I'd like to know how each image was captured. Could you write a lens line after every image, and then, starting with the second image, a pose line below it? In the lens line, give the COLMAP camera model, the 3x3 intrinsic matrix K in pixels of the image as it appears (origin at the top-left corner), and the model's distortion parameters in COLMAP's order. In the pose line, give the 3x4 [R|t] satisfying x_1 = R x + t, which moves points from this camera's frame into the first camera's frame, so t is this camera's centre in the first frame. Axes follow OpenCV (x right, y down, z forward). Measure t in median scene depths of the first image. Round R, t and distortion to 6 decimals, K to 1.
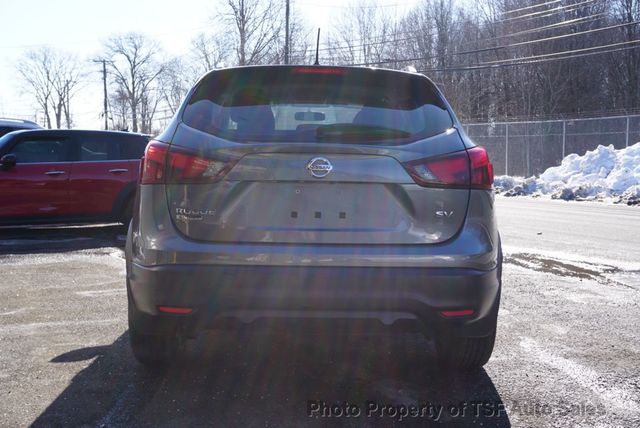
lens RADIAL K [[707.4, 0, 319.3], [0, 707.4, 213.8], [0, 0, 1]] dist [0.110806, 0.000000]
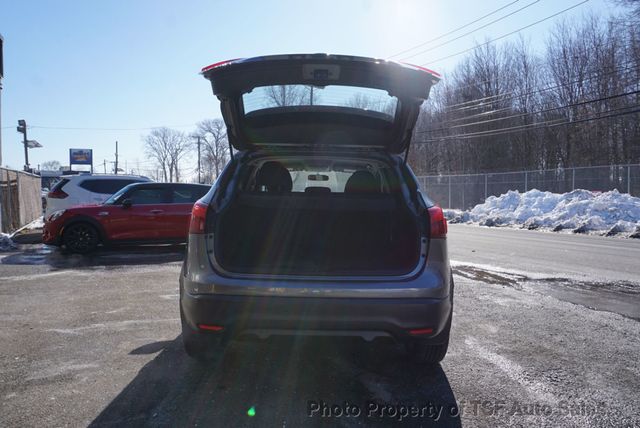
lens RADIAL K [[443.4, 0, 323.0], [0, 443.4, 215.8], [0, 0, 1]] dist [0.085360, -0.004796]
pose [[0.999792, 0.004969, -0.019780, 0.016942], [-0.005658, 0.999375, -0.034904, -0.031030], [0.019594, 0.035008, 0.999195, 0.097274]]
